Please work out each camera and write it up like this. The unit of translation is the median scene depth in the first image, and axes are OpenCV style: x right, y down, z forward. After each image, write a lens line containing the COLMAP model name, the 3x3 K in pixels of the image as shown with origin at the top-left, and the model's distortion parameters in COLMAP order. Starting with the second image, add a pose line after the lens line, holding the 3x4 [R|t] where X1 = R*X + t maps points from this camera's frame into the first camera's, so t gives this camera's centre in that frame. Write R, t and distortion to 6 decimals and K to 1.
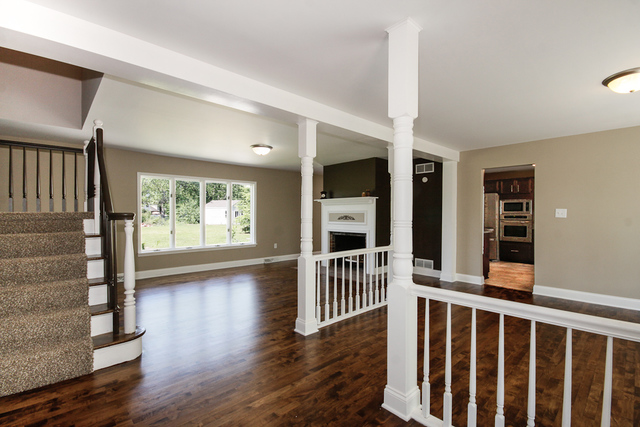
lens RADIAL K [[295.0, 0, 318.5], [0, 295.0, 215.7], [0, 0, 1]] dist [-0.002040, -0.000327]
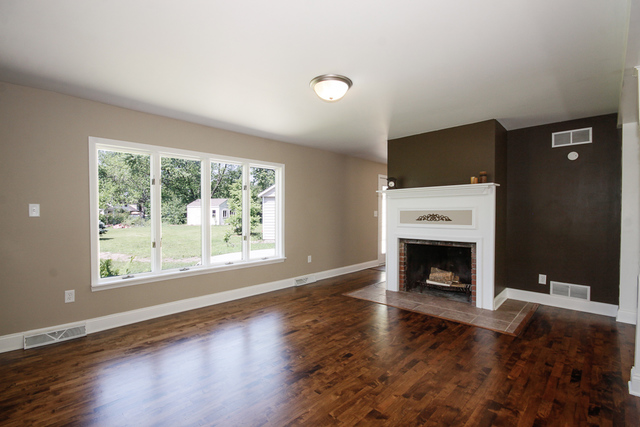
lens RADIAL K [[295.0, 0, 320.9], [0, 295.0, 214.5], [0, 0, 1]] dist [-0.002040, -0.000327]
pose [[0.998479, -0.005508, 0.054867, -0.200599], [0.005579, 0.999984, -0.001141, -0.000565], [-0.054859, 0.001445, 0.998493, 0.401773]]
